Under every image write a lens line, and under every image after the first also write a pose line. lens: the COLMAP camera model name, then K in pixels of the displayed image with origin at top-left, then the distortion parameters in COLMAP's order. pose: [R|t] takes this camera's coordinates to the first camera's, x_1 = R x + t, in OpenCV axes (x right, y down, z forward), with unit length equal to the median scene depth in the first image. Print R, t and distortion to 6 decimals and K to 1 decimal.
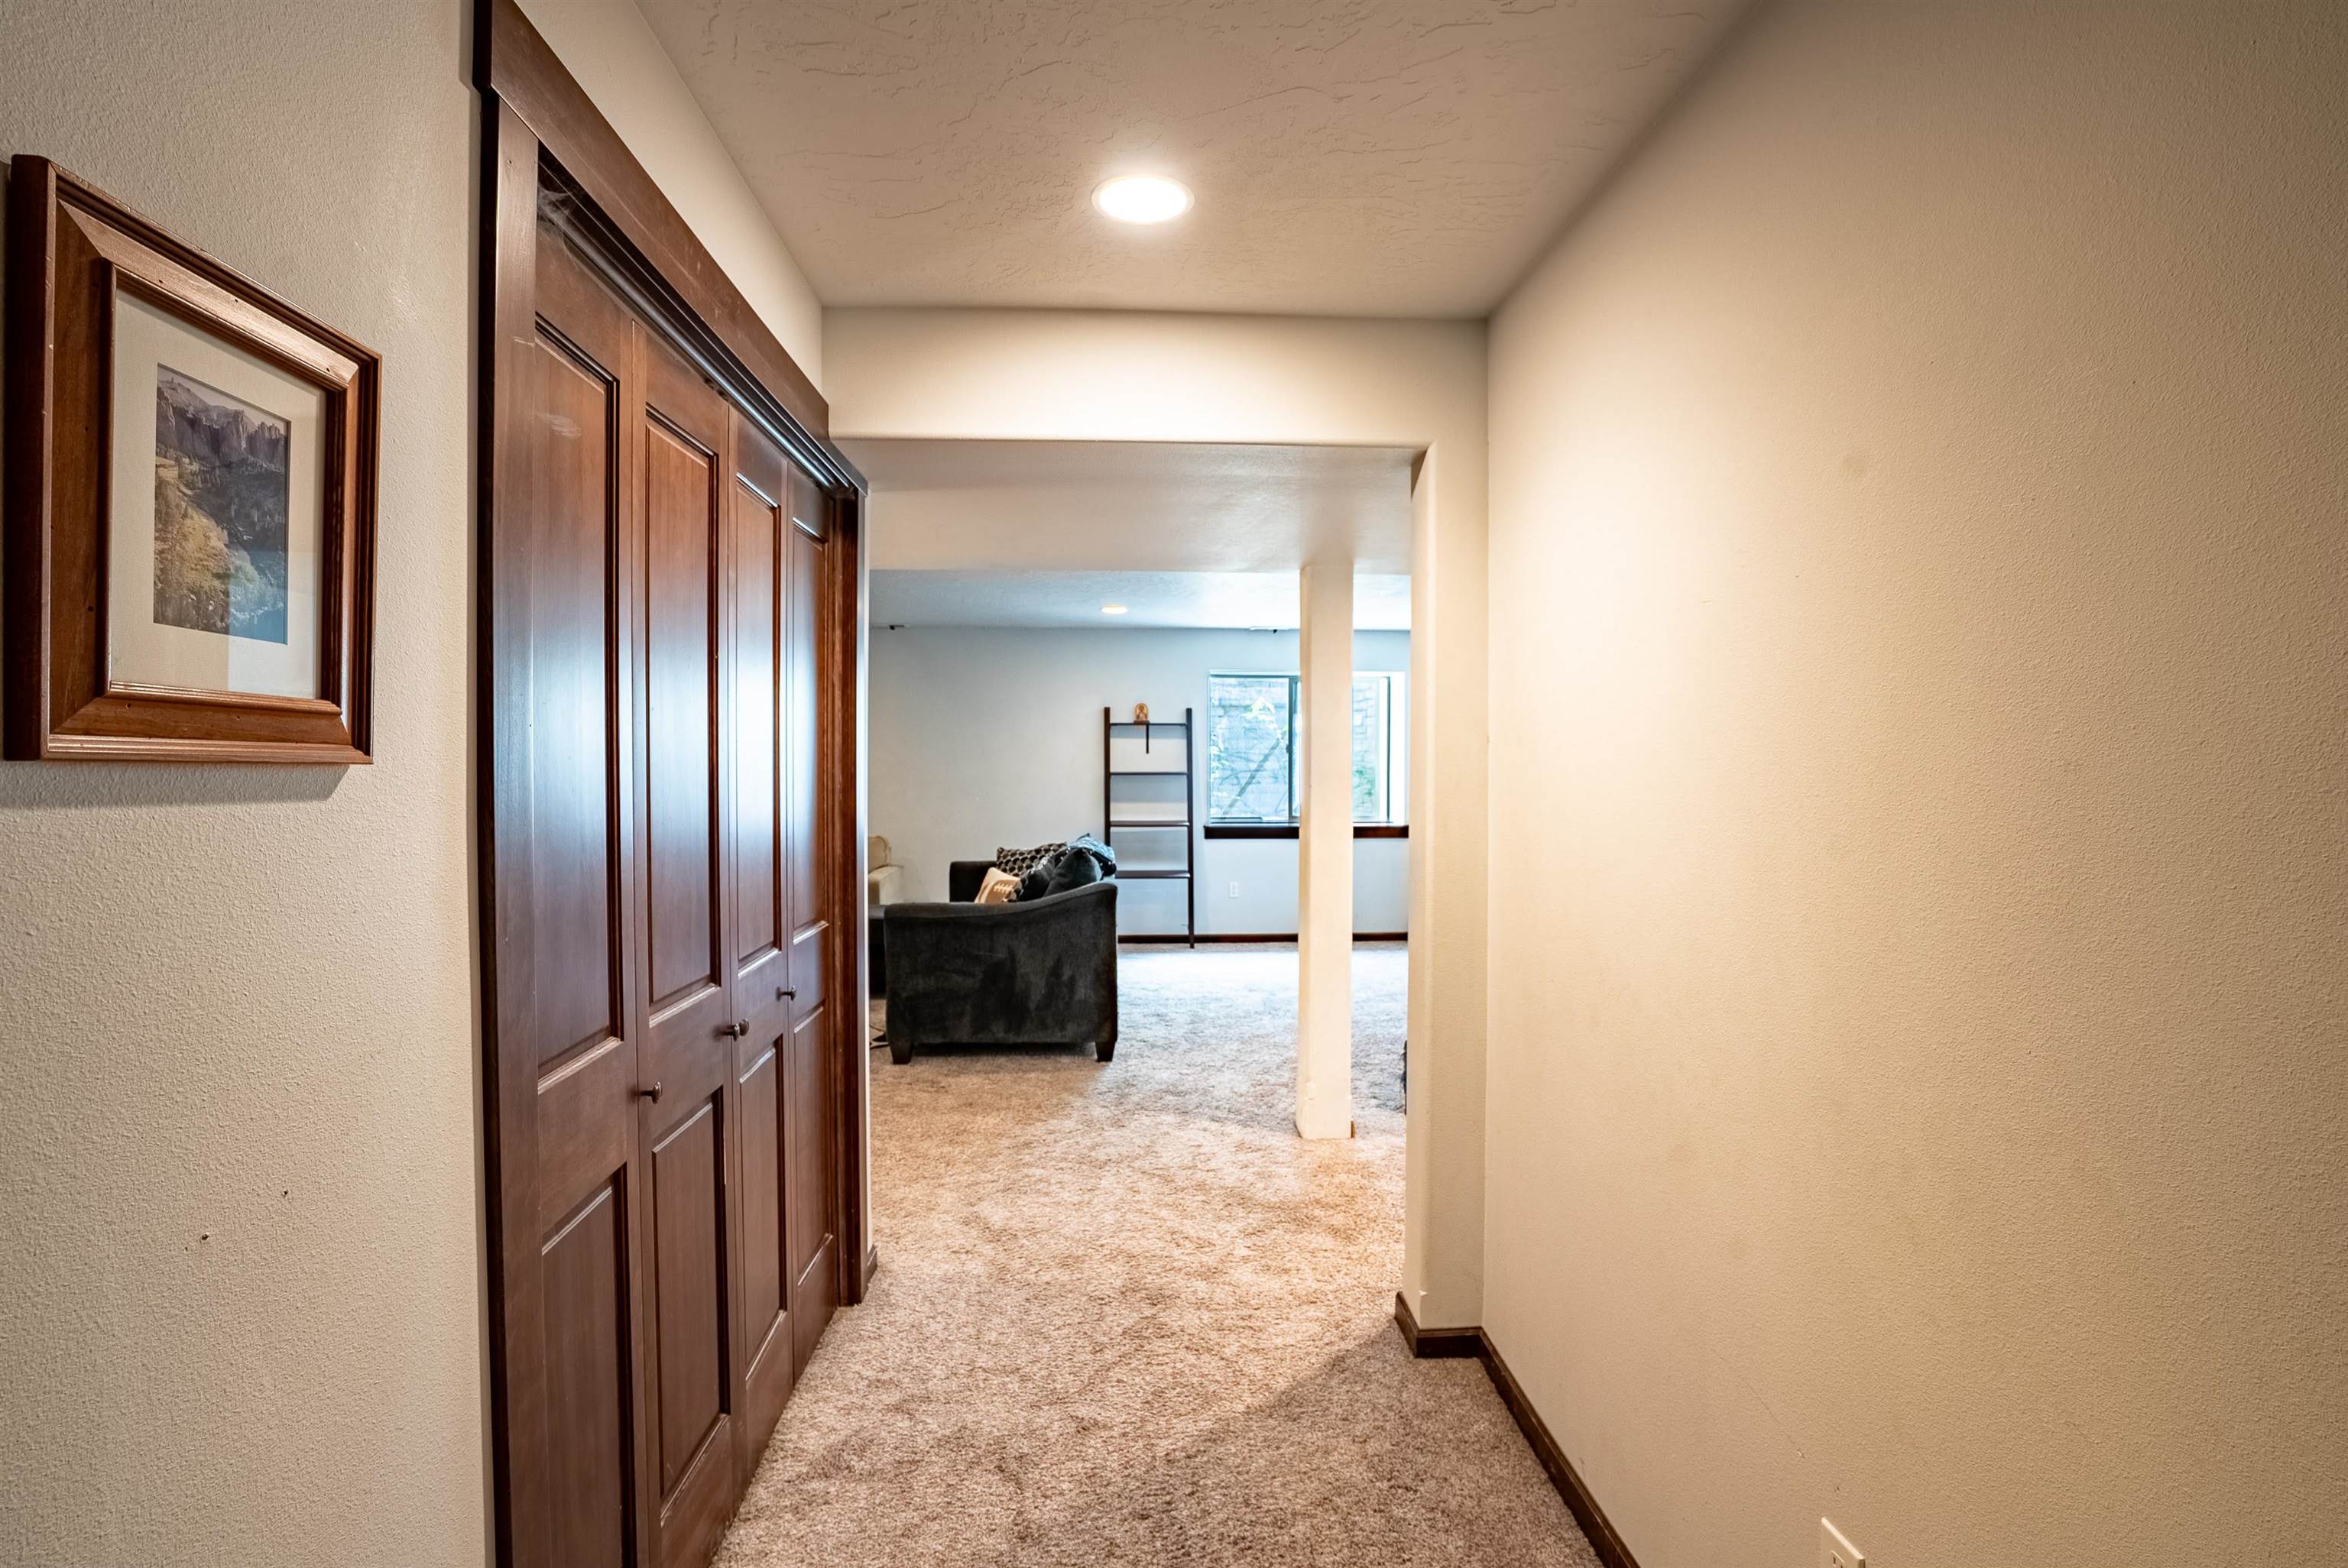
lens RADIAL K [[1123.2, 0, 1175.0], [0, 1123.2, 783.4], [0, 0, 1]] dist [-0.029006, 0.005128]
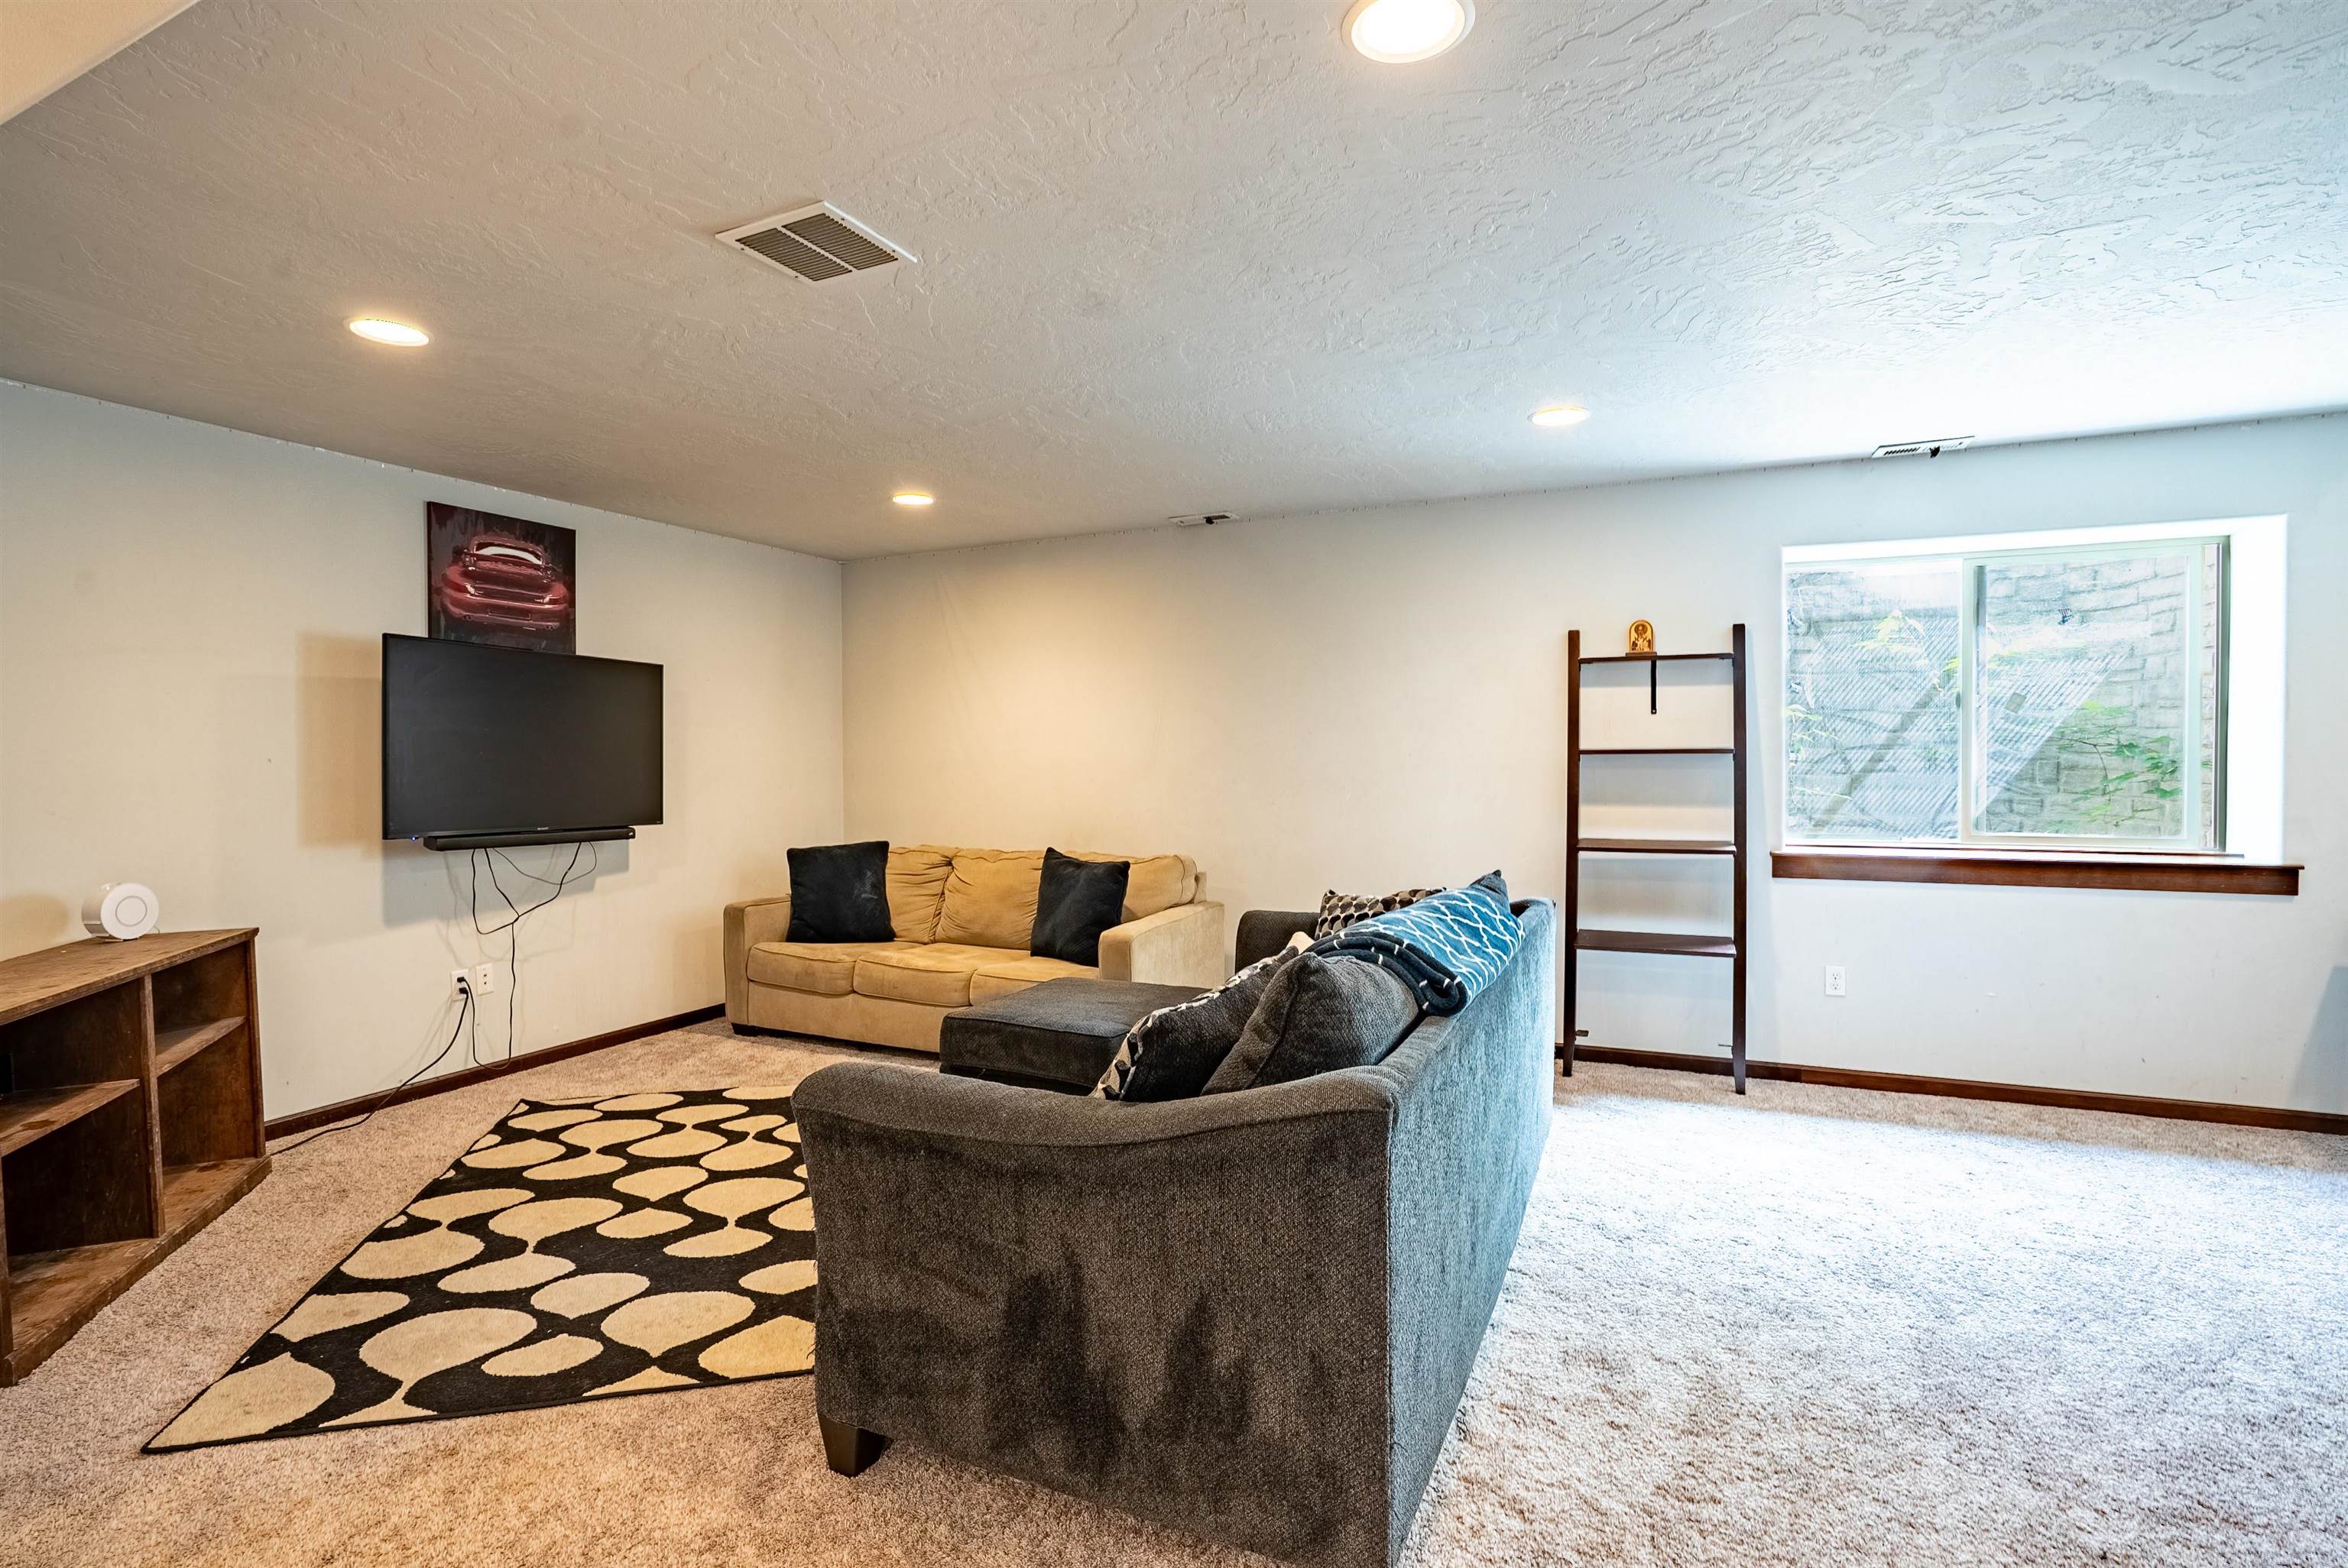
lens RADIAL K [[1123.2, 0, 1168.1], [0, 1123.2, 790.6], [0, 0, 1]] dist [-0.029006, 0.005128]
pose [[0.882448, 0.007447, -0.470351, 0.022314], [-0.000842, 0.999898, 0.014253, 0.002951], [0.470410, -0.012181, 0.882364, 0.424060]]
